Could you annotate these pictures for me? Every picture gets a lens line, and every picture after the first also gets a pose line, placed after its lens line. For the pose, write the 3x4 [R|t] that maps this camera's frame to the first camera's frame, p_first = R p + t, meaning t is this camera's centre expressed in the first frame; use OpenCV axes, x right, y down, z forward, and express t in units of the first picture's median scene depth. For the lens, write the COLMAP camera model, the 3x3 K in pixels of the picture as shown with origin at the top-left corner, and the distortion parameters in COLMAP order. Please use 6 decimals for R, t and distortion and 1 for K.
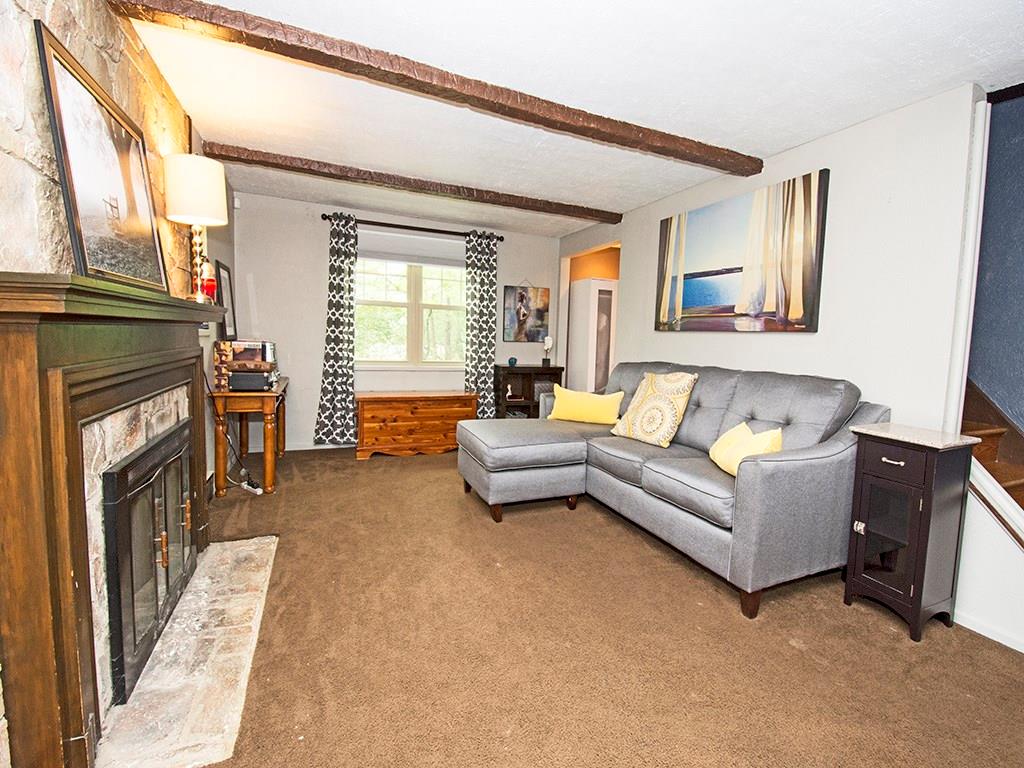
lens RADIAL K [[456.4, 0, 516.9], [0, 456.4, 383.9], [0, 0, 1]] dist [-0.026820, -0.001396]
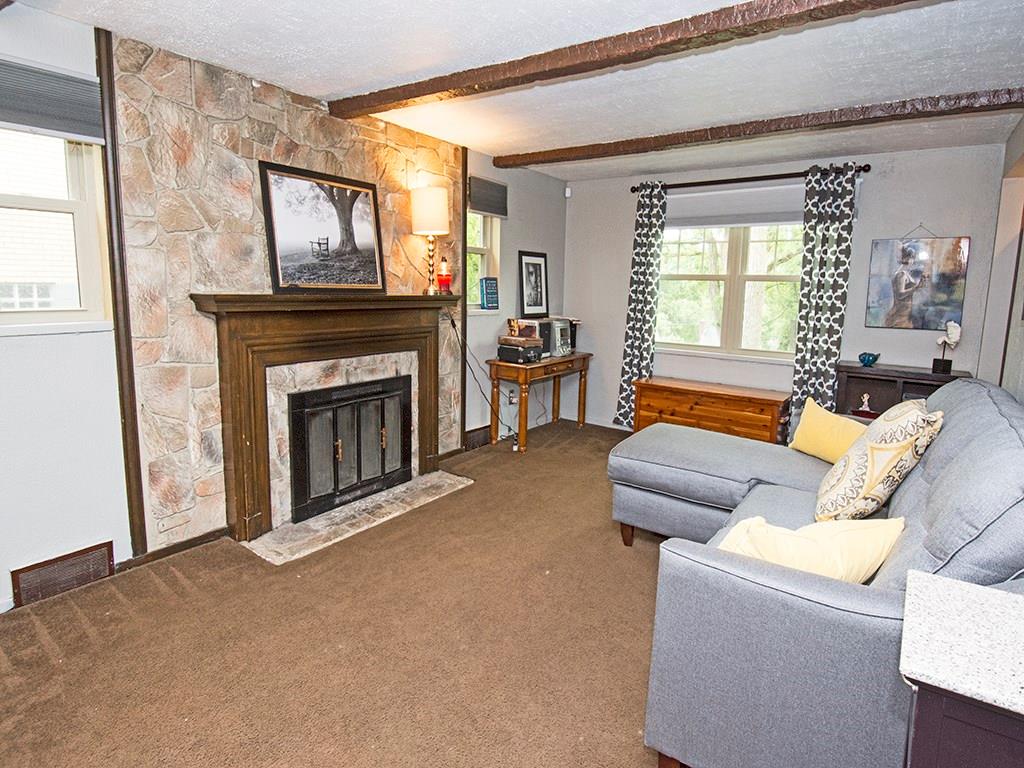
lens RADIAL K [[555.2, 0, 512.8], [0, 555.2, 378.0], [0, 0, 1]] dist [0.016339, 0.000479]
pose [[0.495416, 0.120654, -0.860236, 0.500453], [-0.093502, 0.991960, 0.085282, -0.050718], [0.863609, 0.038183, 0.502714, 0.204594]]
